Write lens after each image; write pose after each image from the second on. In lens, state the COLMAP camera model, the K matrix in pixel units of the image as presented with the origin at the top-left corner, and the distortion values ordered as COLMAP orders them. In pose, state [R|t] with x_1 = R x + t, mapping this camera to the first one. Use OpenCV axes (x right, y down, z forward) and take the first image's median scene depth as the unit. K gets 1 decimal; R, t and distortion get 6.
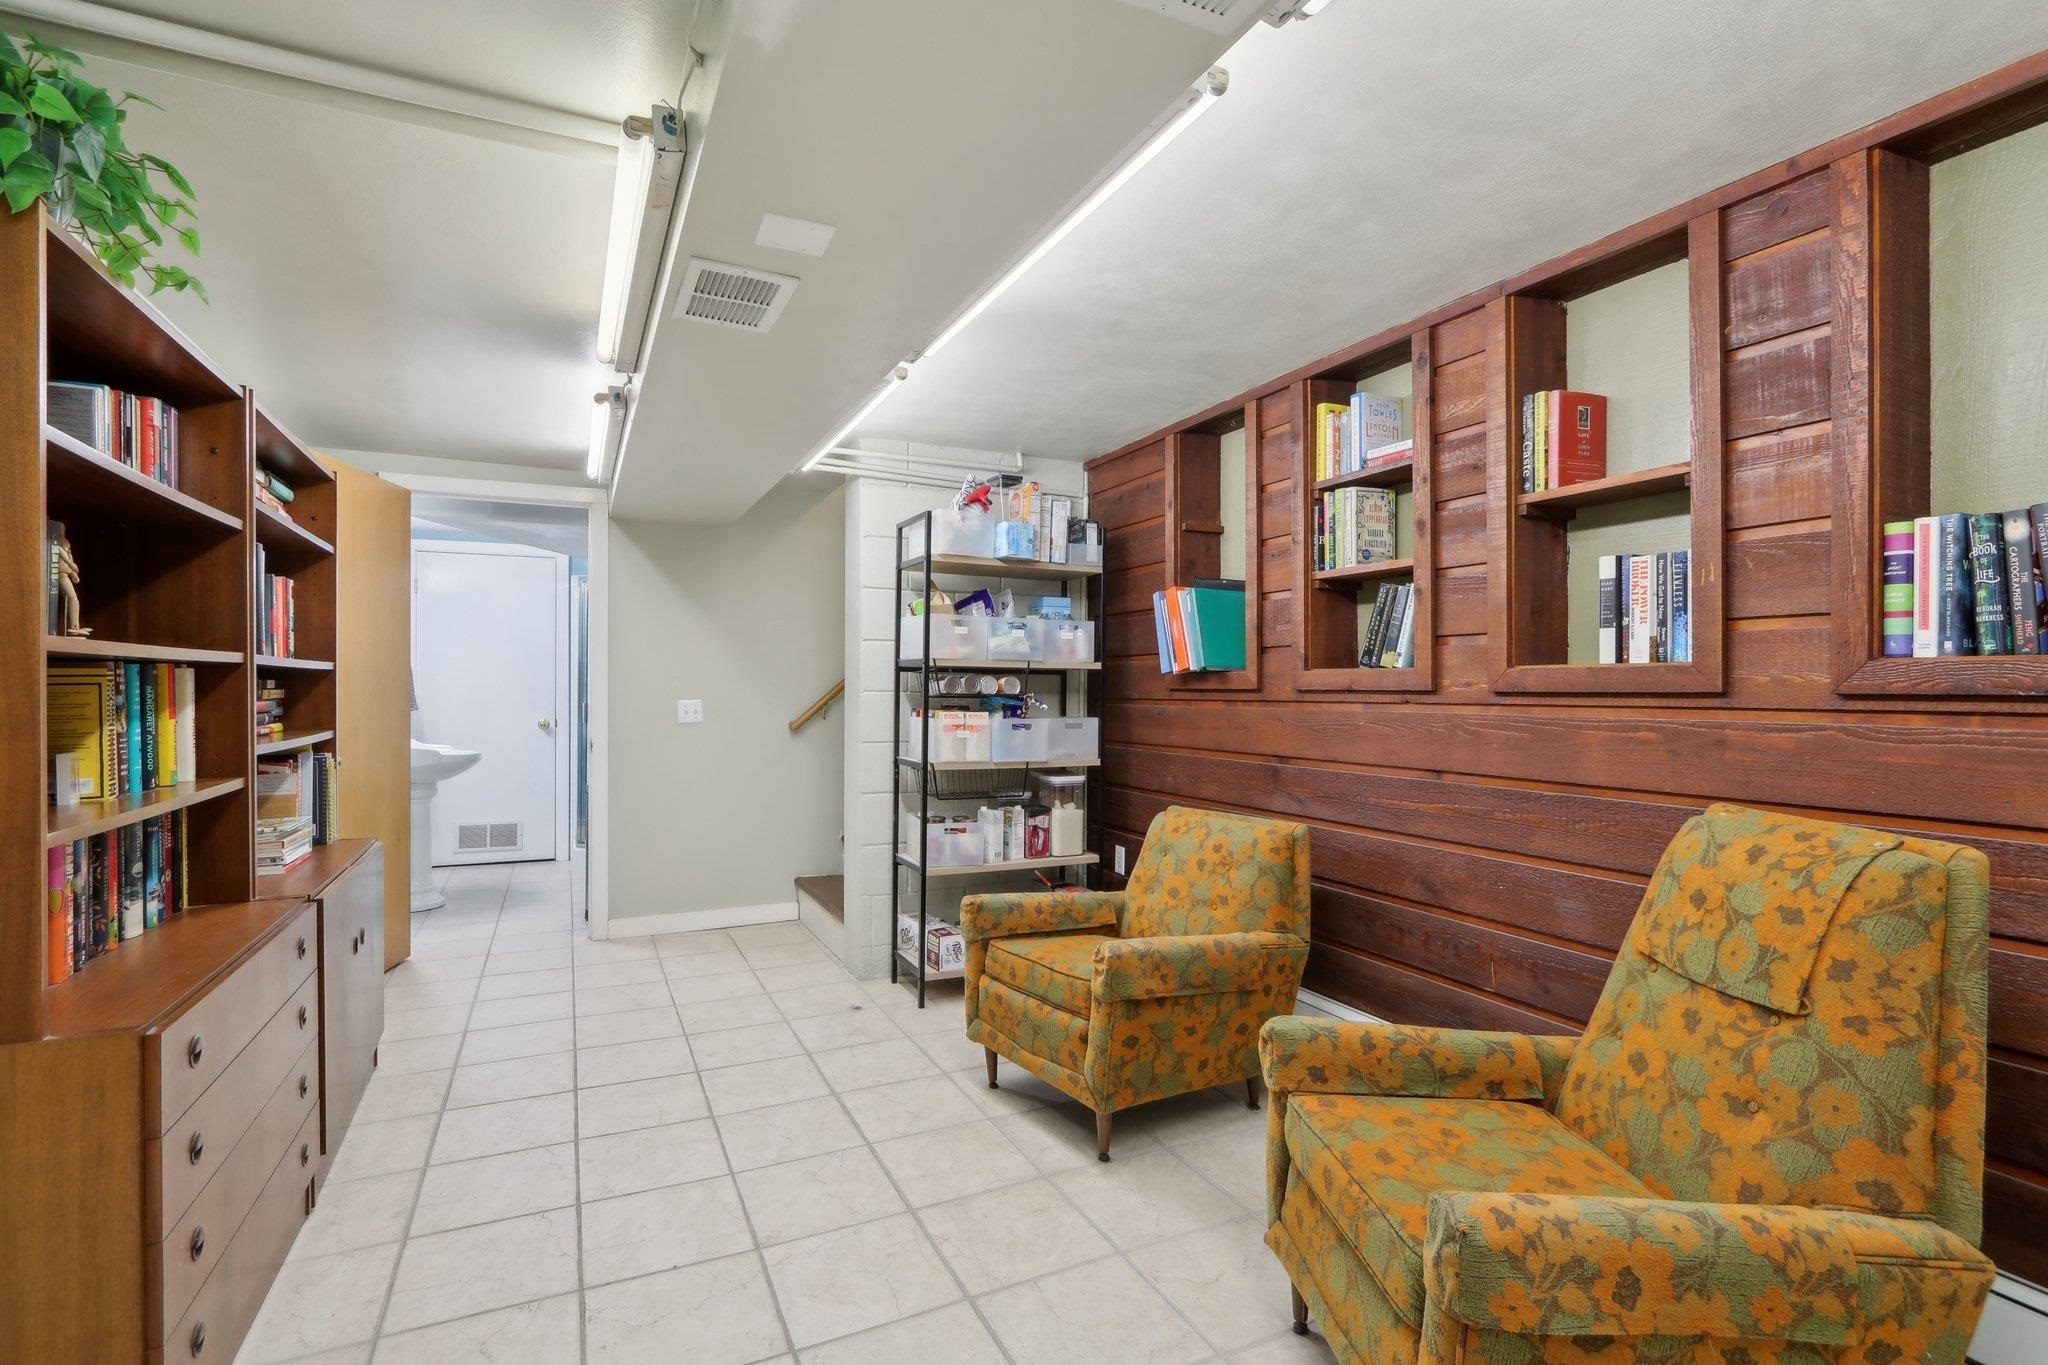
lens RADIAL K [[956.7, 0, 1006.4], [0, 956.7, 683.8], [0, 0, 1]] dist [-0.000234, 0.000198]
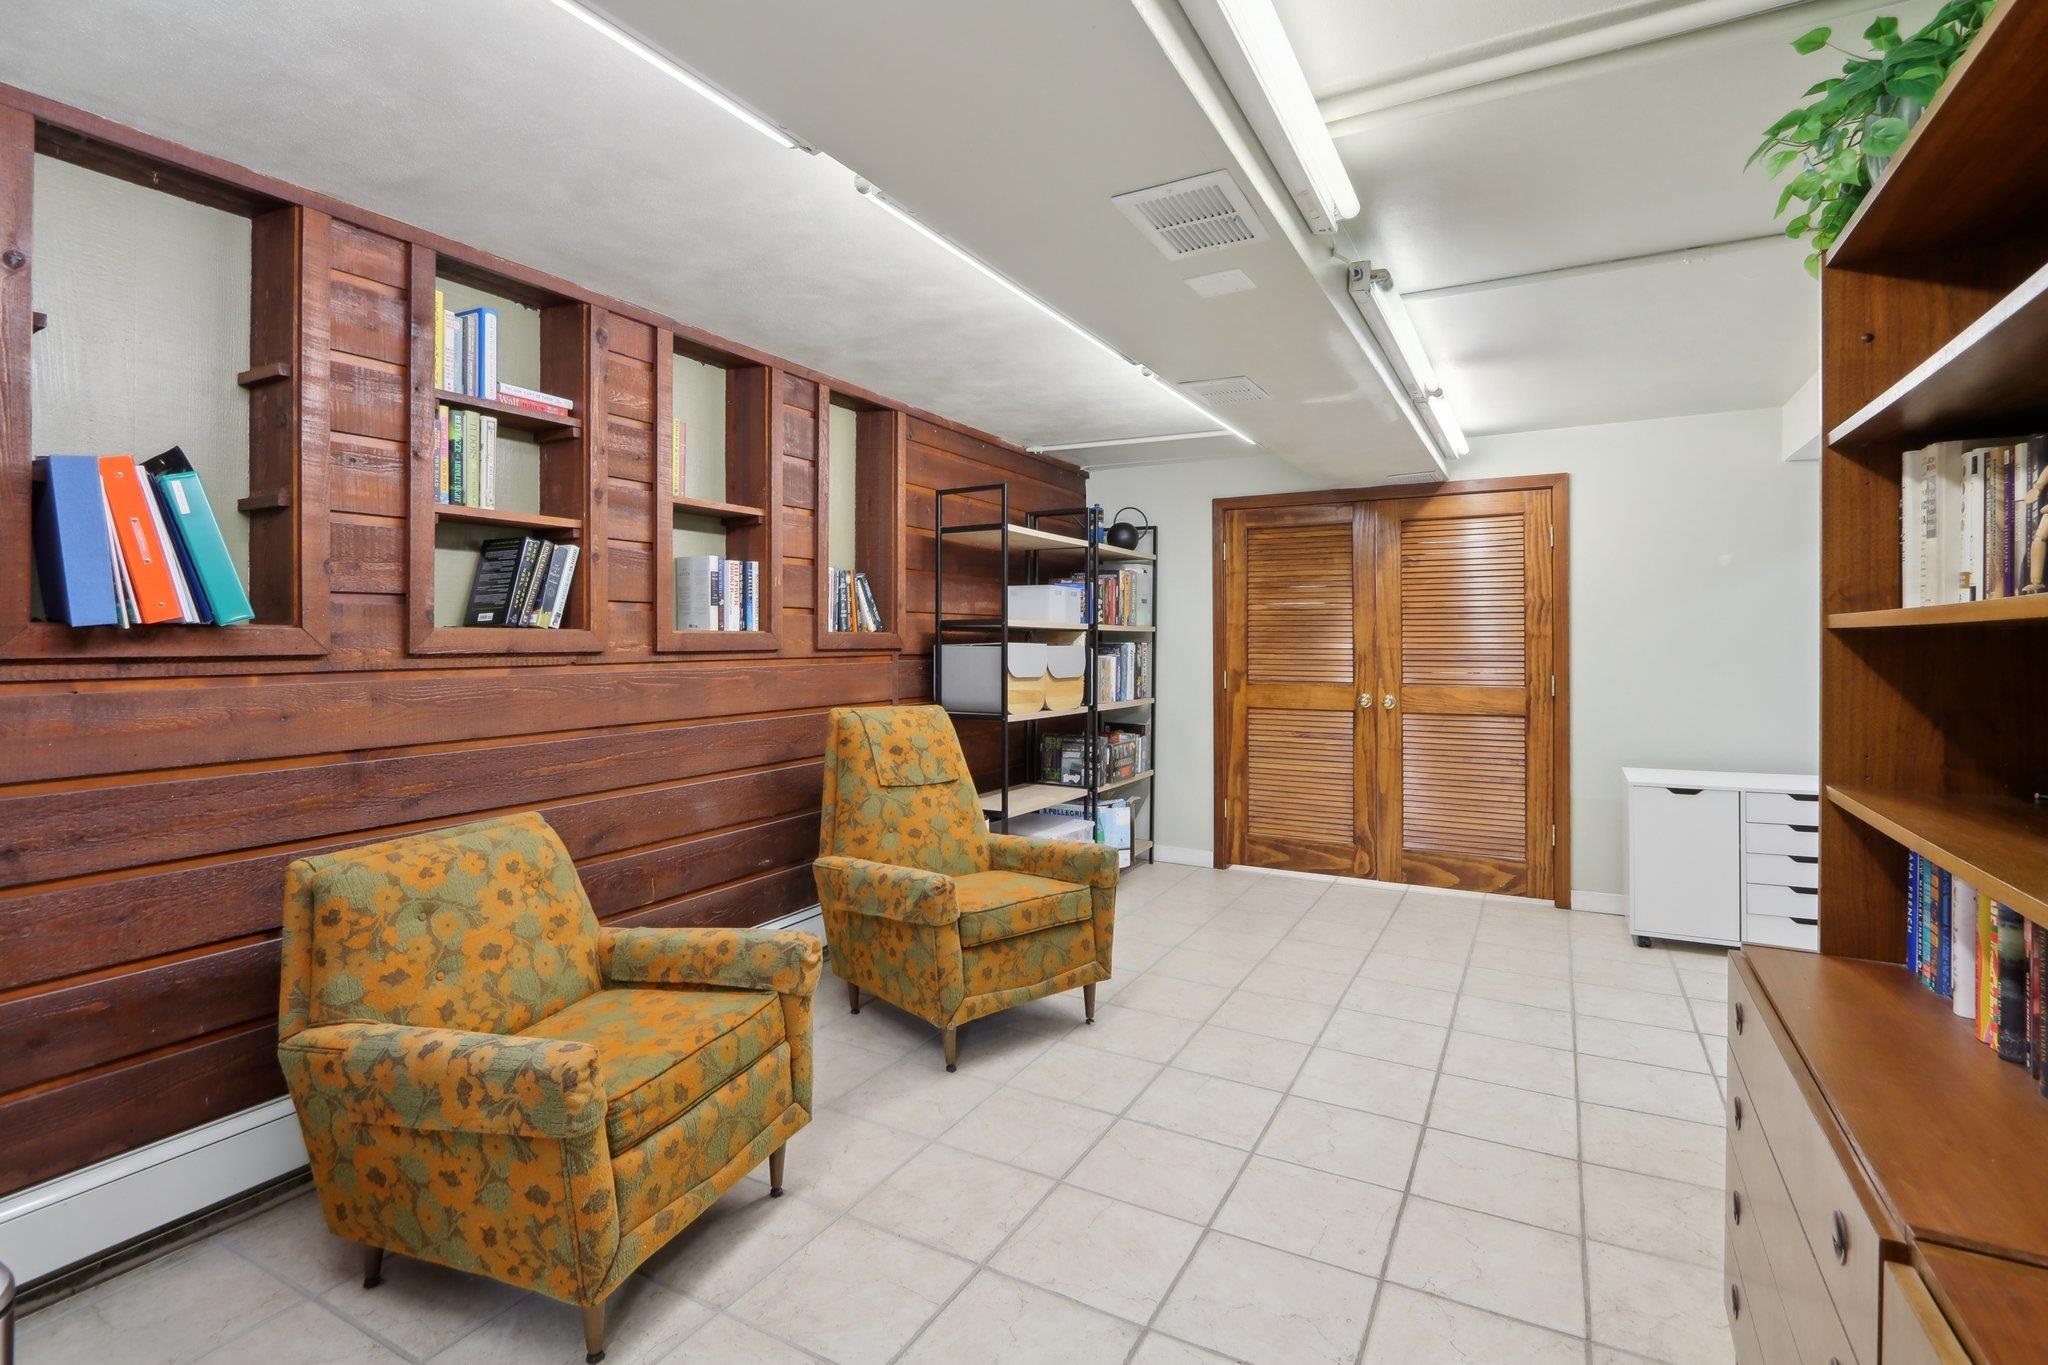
lens RADIAL K [[962.3, 0, 1022.5], [0, 962.3, 631.2], [0, 0, 1]] dist [0.000328, 0.000145]
pose [[-0.589797, 0.002997, 0.807546, -0.792566], [-0.005553, 0.999954, -0.007767, -0.011219], [-0.807533, -0.009065, -0.589753, 1.436477]]
